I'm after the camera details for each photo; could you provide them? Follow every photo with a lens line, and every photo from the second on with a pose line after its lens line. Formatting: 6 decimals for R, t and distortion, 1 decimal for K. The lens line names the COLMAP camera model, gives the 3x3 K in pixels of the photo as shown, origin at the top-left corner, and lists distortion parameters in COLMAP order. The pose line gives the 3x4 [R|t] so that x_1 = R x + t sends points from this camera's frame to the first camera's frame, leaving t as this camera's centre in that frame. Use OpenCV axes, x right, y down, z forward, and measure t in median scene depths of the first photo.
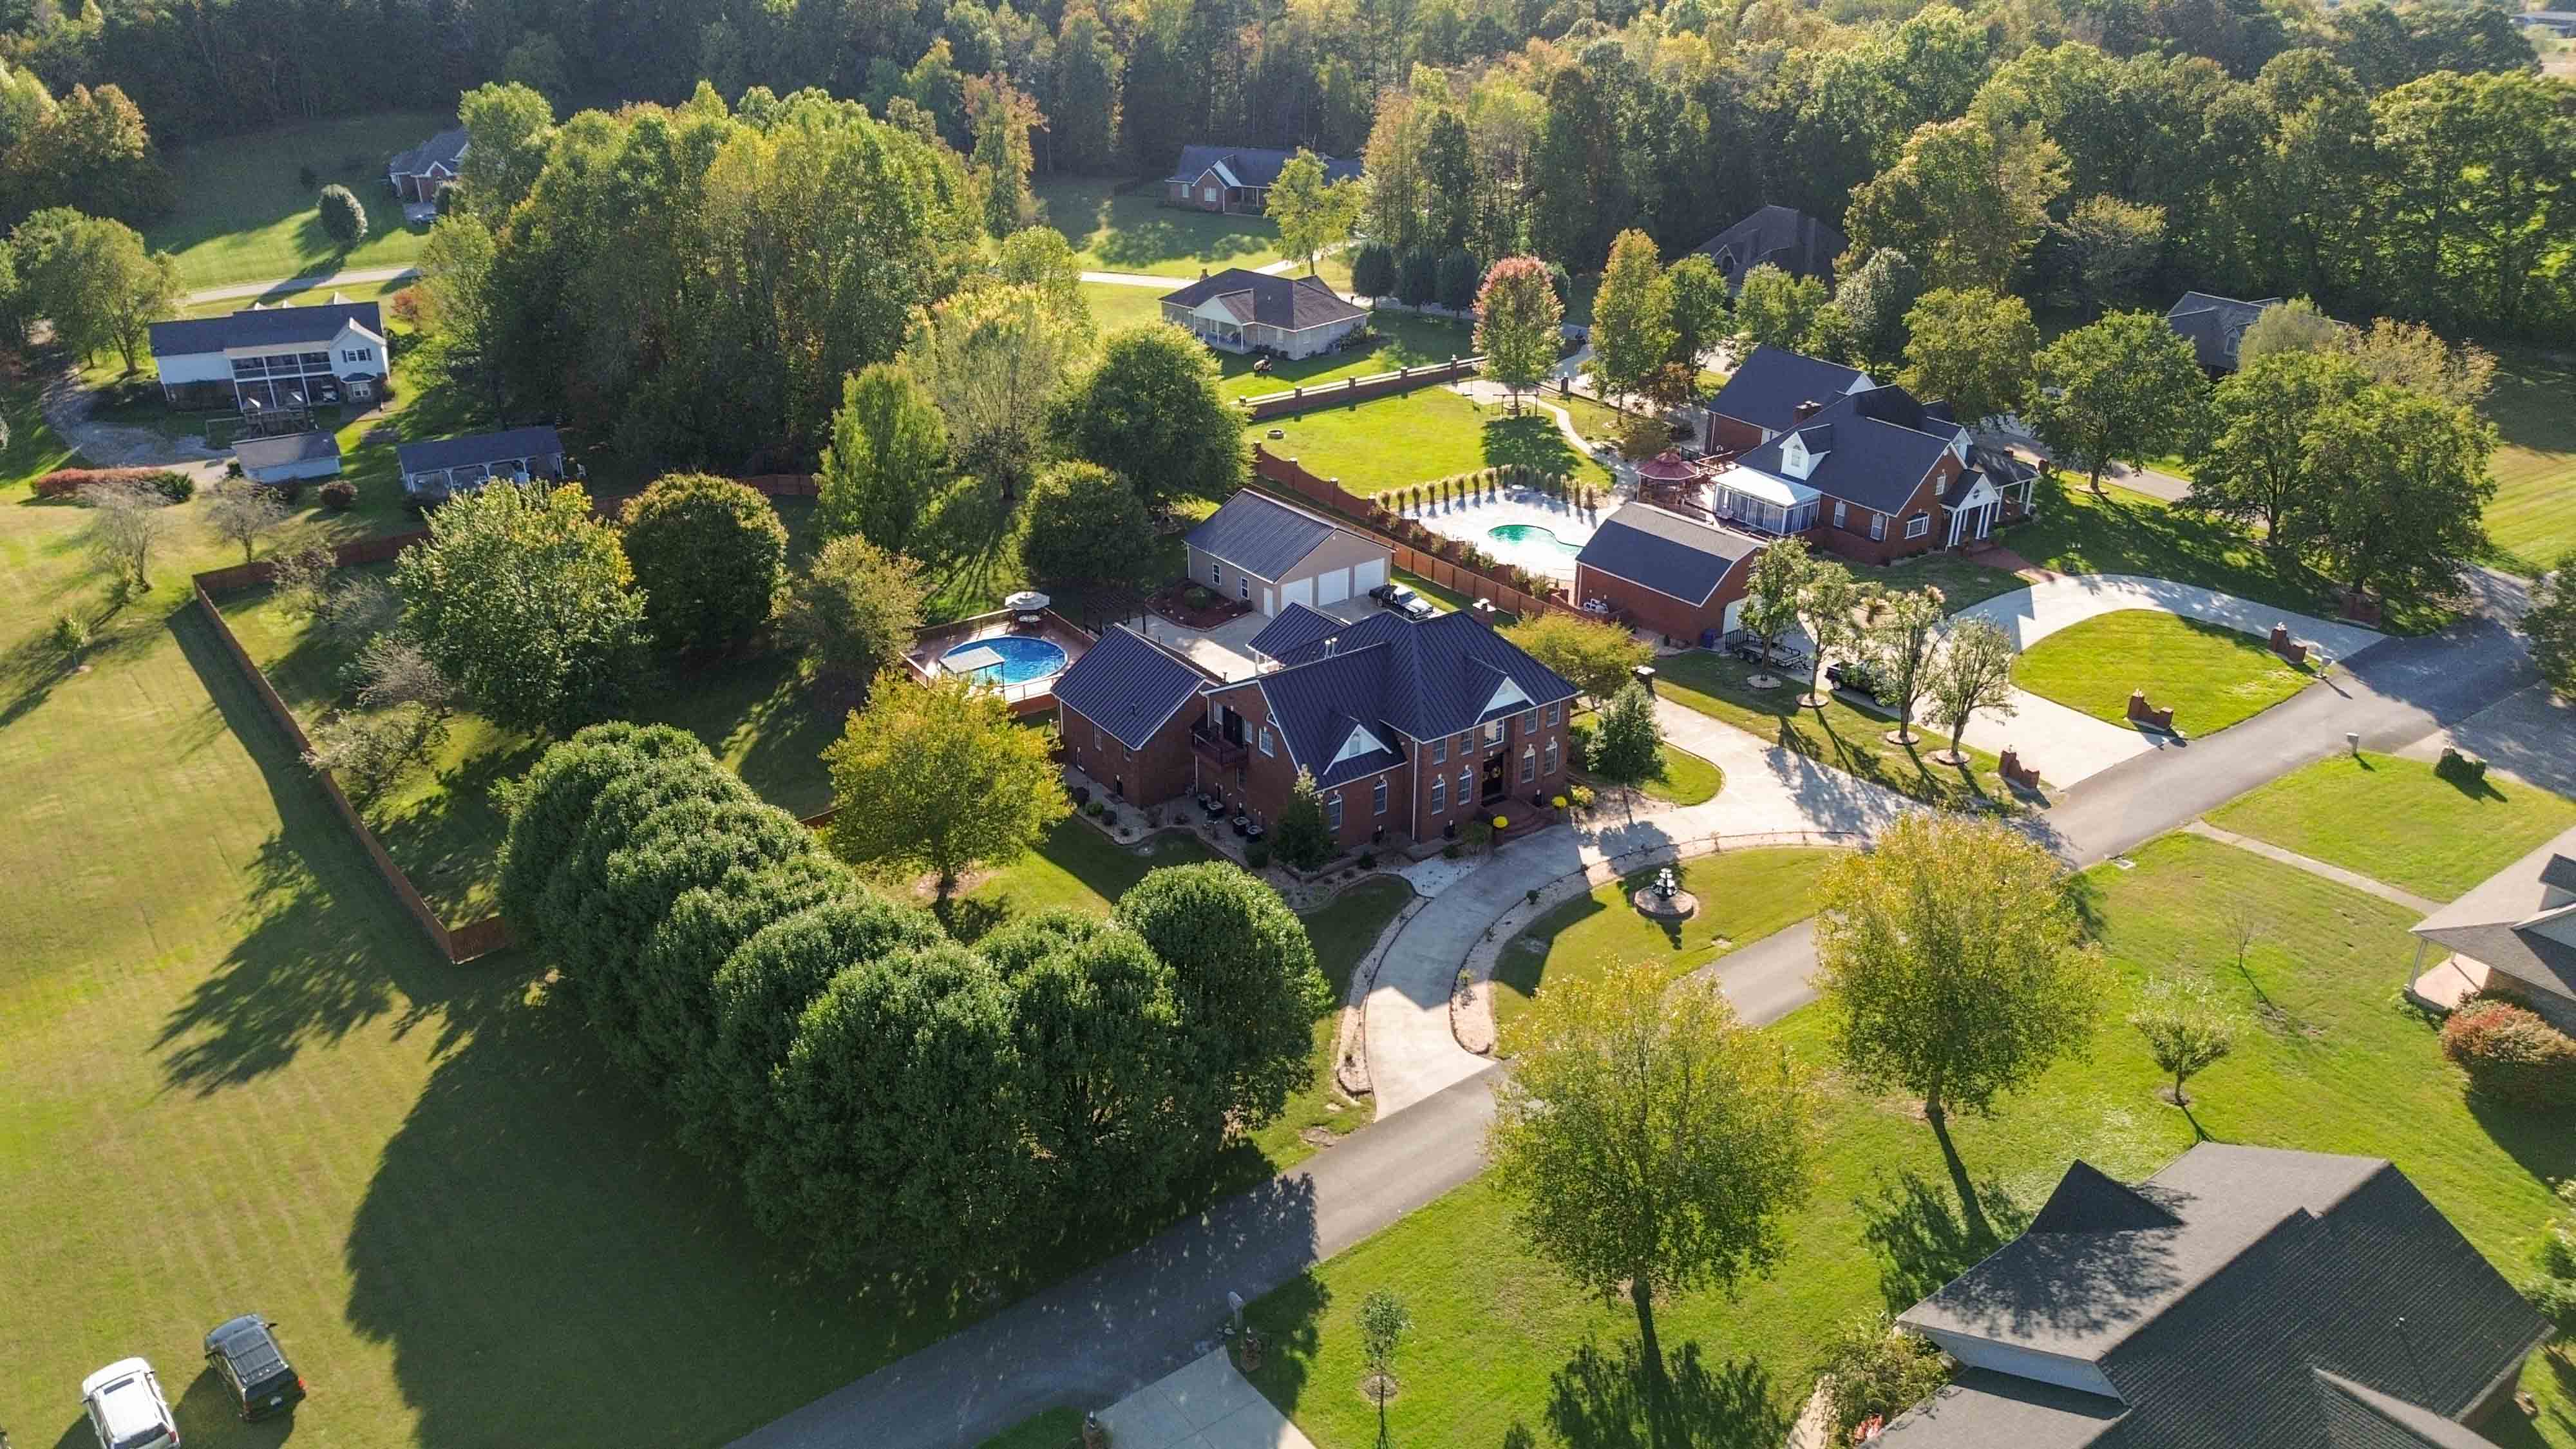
lens RADIAL K [[1811.9, 0, 1283.8], [0, 1811.9, 747.3], [0, 0, 1]] dist [0.041150, -0.030600]
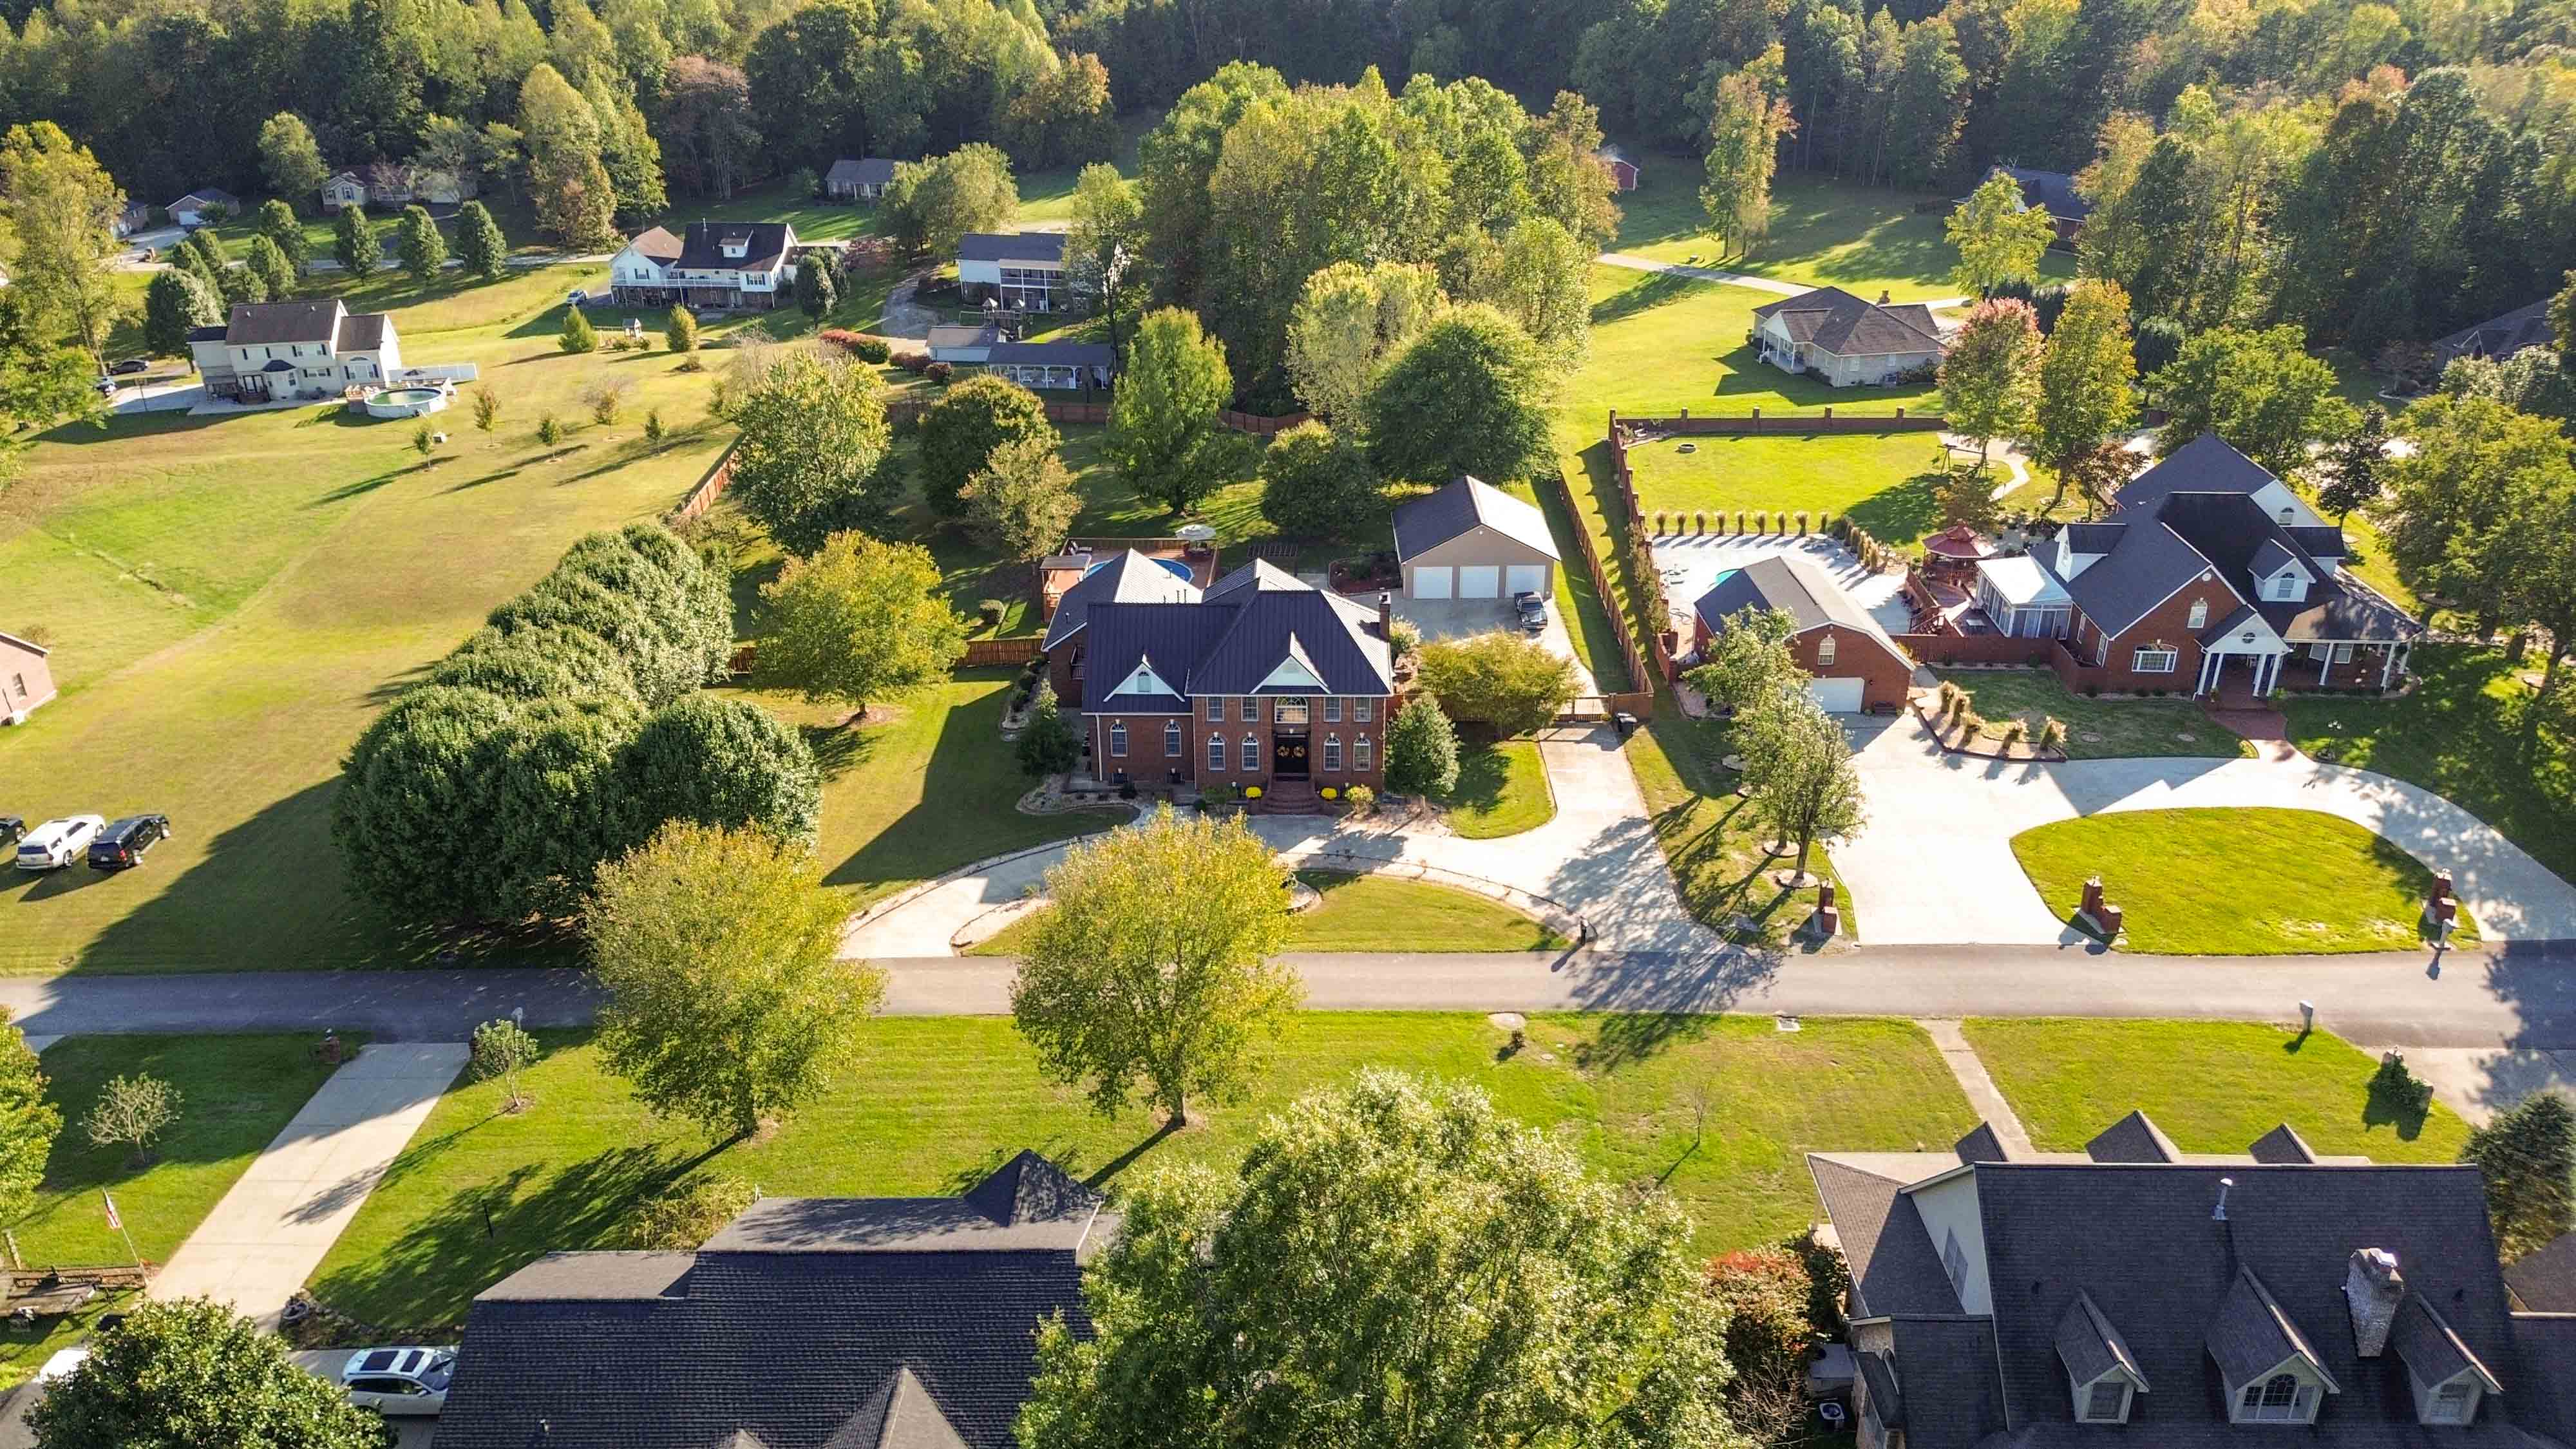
lens RADIAL K [[1811.9, 0, 1279.4], [0, 1811.9, 714.9], [0, 0, 1]] dist [0.041150, -0.030600]
pose [[0.801217, 0.241701, -0.547386, 0.596430], [-0.251274, 0.966128, 0.058805, -0.056779], [0.543058, 0.090428, 0.834812, 0.123872]]
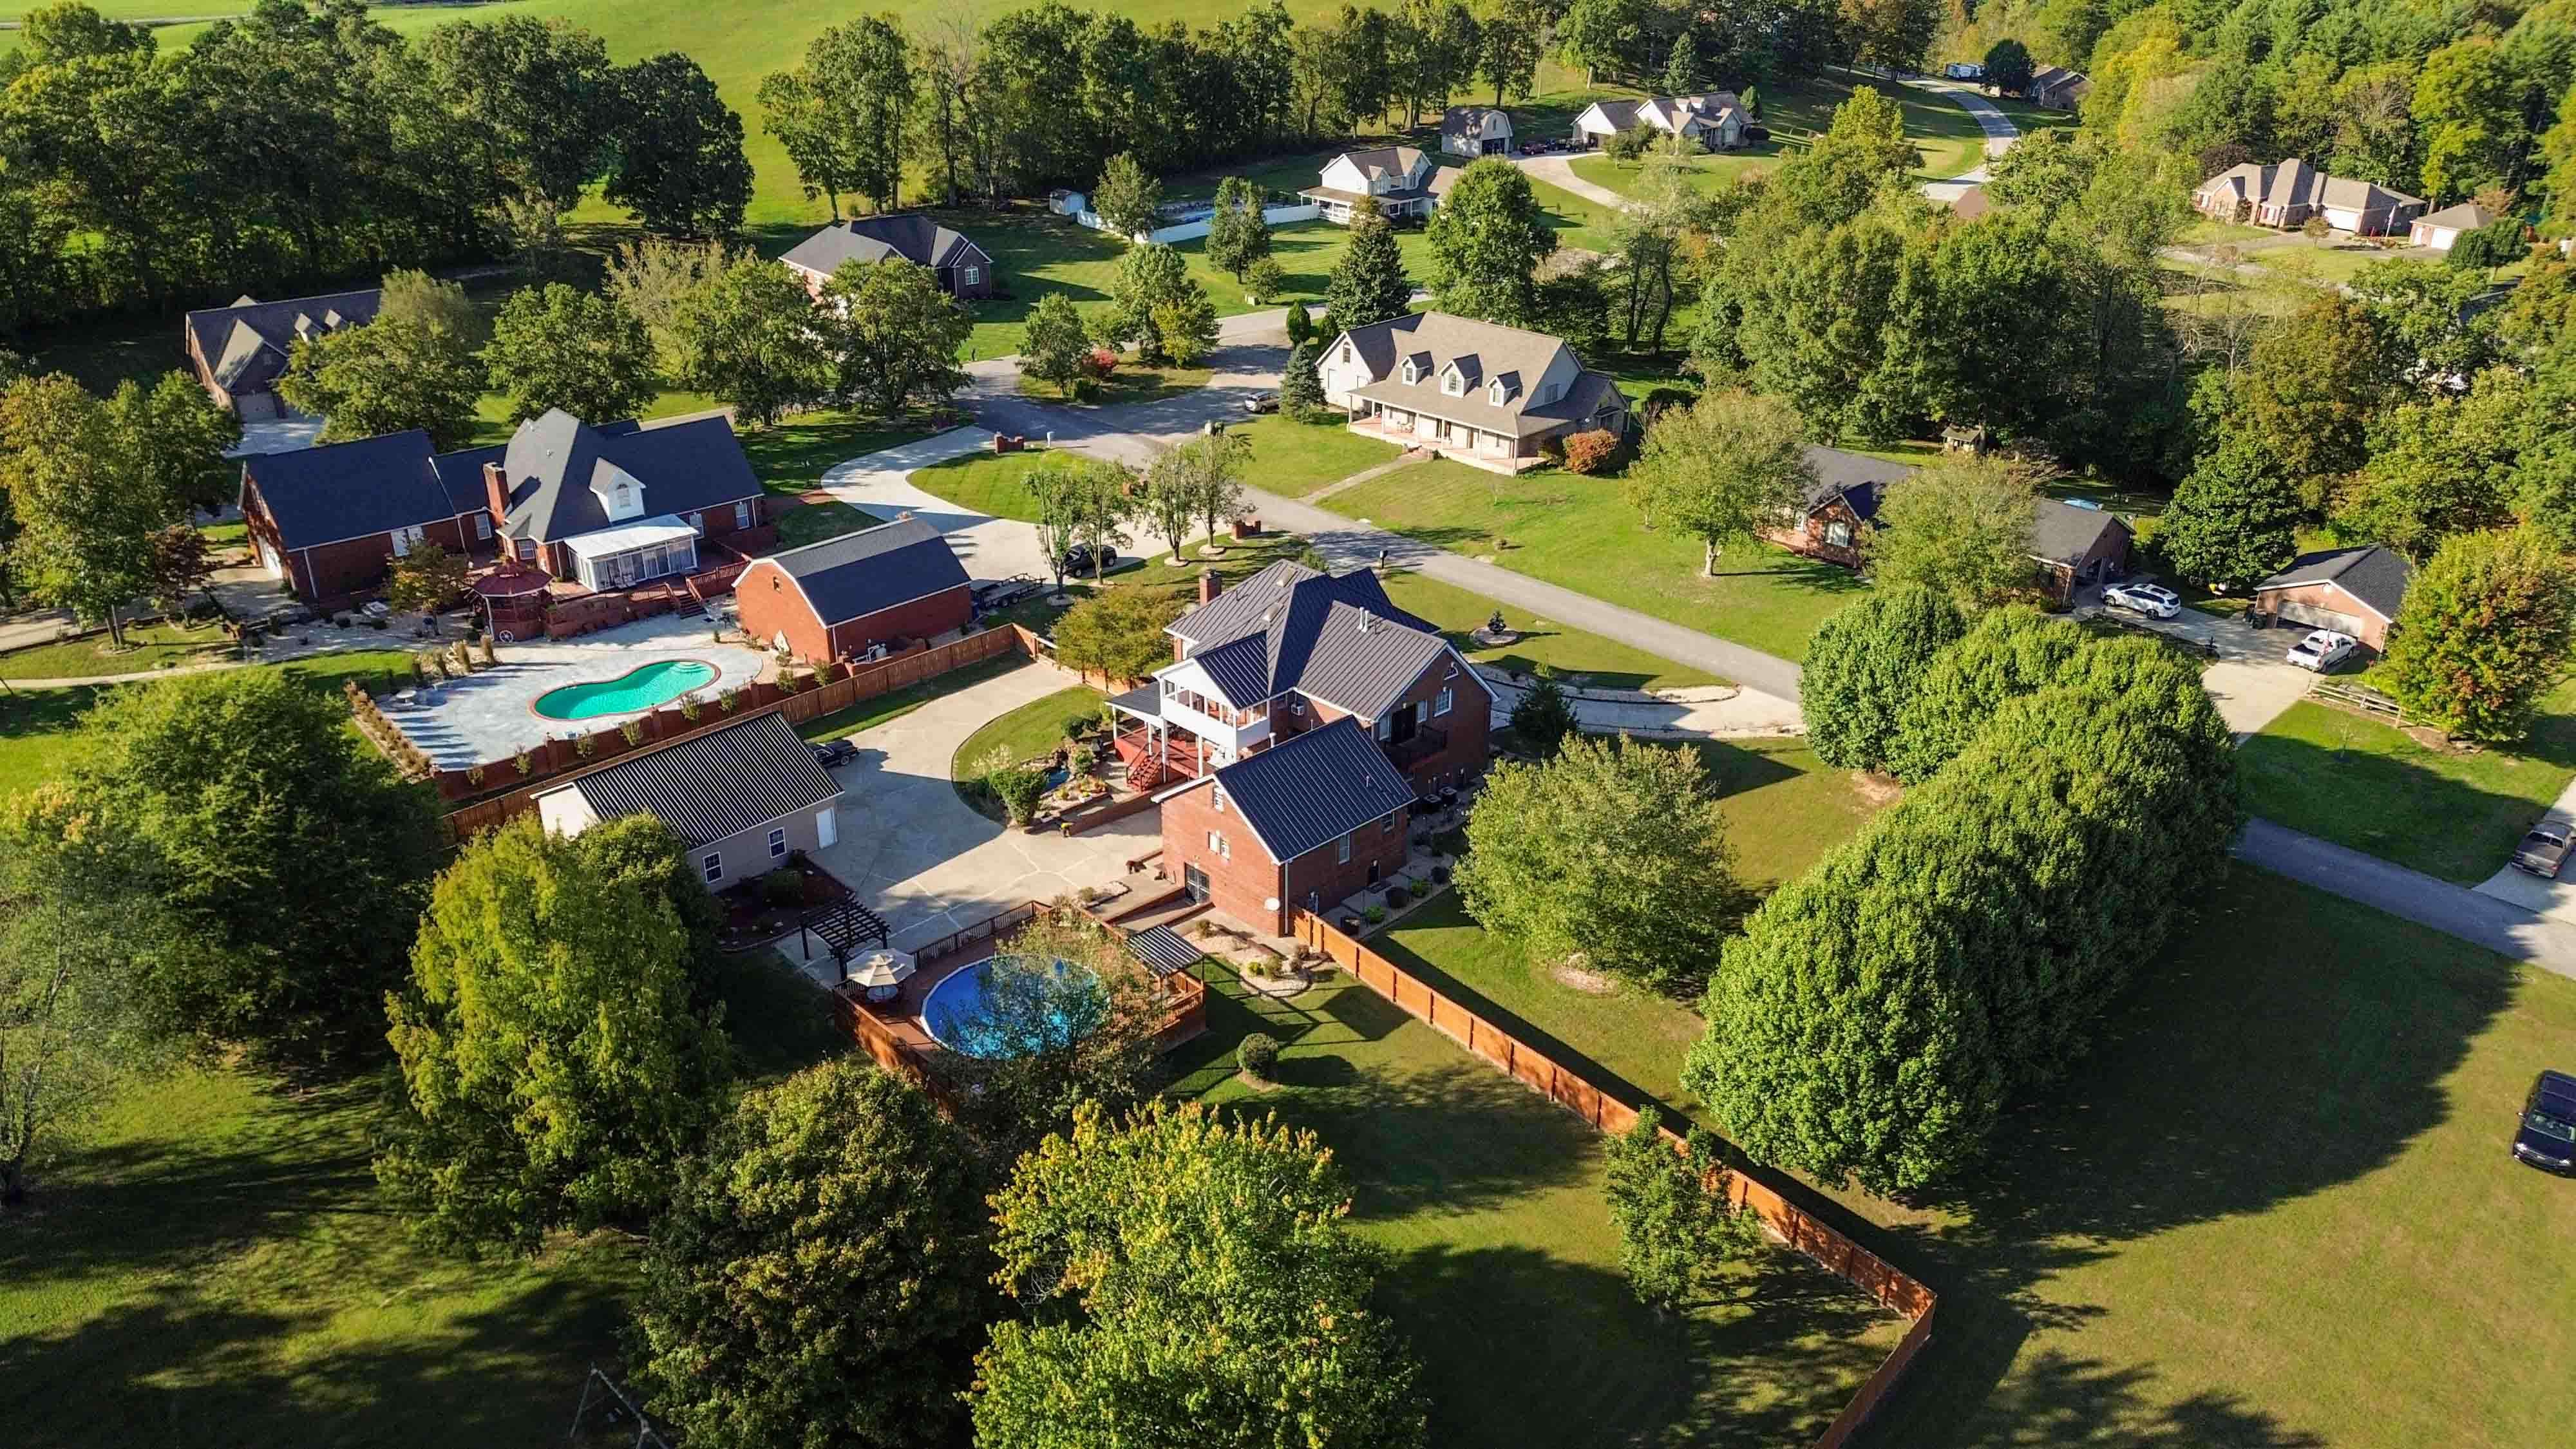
lens RADIAL K [[1811.9, 0, 1289.9], [0, 1811.9, 721.0], [0, 0, 1]] dist [0.041150, -0.030600]
pose [[-0.150659, -0.423444, 0.893307, -0.797828], [0.426315, 0.787453, 0.445167, -0.424454], [-0.891940, 0.447899, 0.061884, 0.882320]]
